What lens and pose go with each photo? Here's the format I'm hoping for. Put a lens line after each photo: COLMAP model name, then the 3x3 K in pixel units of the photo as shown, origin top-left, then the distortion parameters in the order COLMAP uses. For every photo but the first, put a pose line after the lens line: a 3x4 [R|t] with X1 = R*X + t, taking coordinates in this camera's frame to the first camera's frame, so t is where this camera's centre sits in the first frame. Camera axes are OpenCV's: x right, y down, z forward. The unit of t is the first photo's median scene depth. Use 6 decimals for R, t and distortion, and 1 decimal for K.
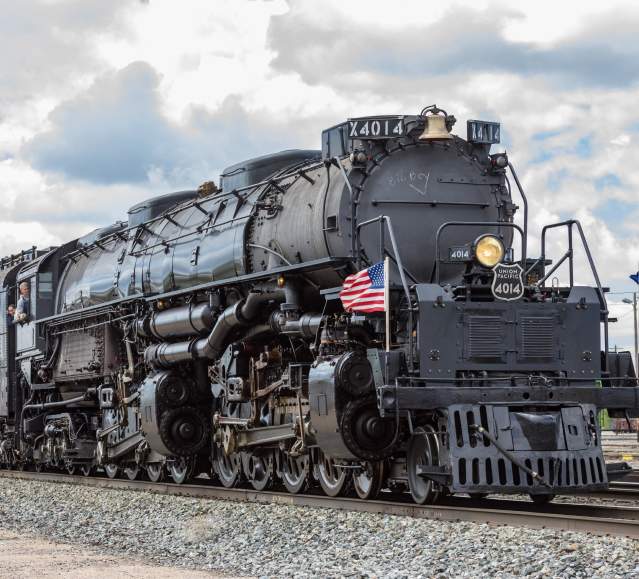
lens RADIAL K [[1448.4, 0, 319.5], [0, 1448.4, 289.5], [0, 0, 1]] dist [-0.053041, -0.549167]
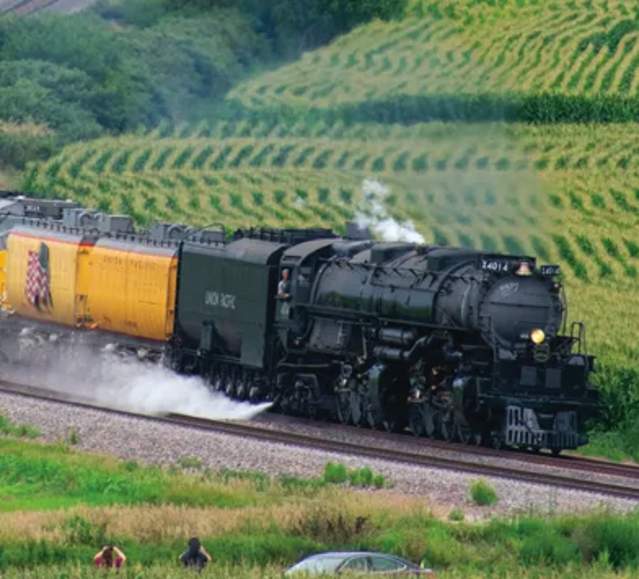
lens RADIAL K [[1448.4, 0, 319.5], [0, 1448.4, 289.5], [0, 0, 1]] dist [-0.053041, -0.549167]
pose [[0.984339, 0.079723, -0.157231, 0.088030], [-0.074946, 0.996534, 0.036089, -0.099292], [0.159563, -0.023740, 0.986902, -0.783452]]
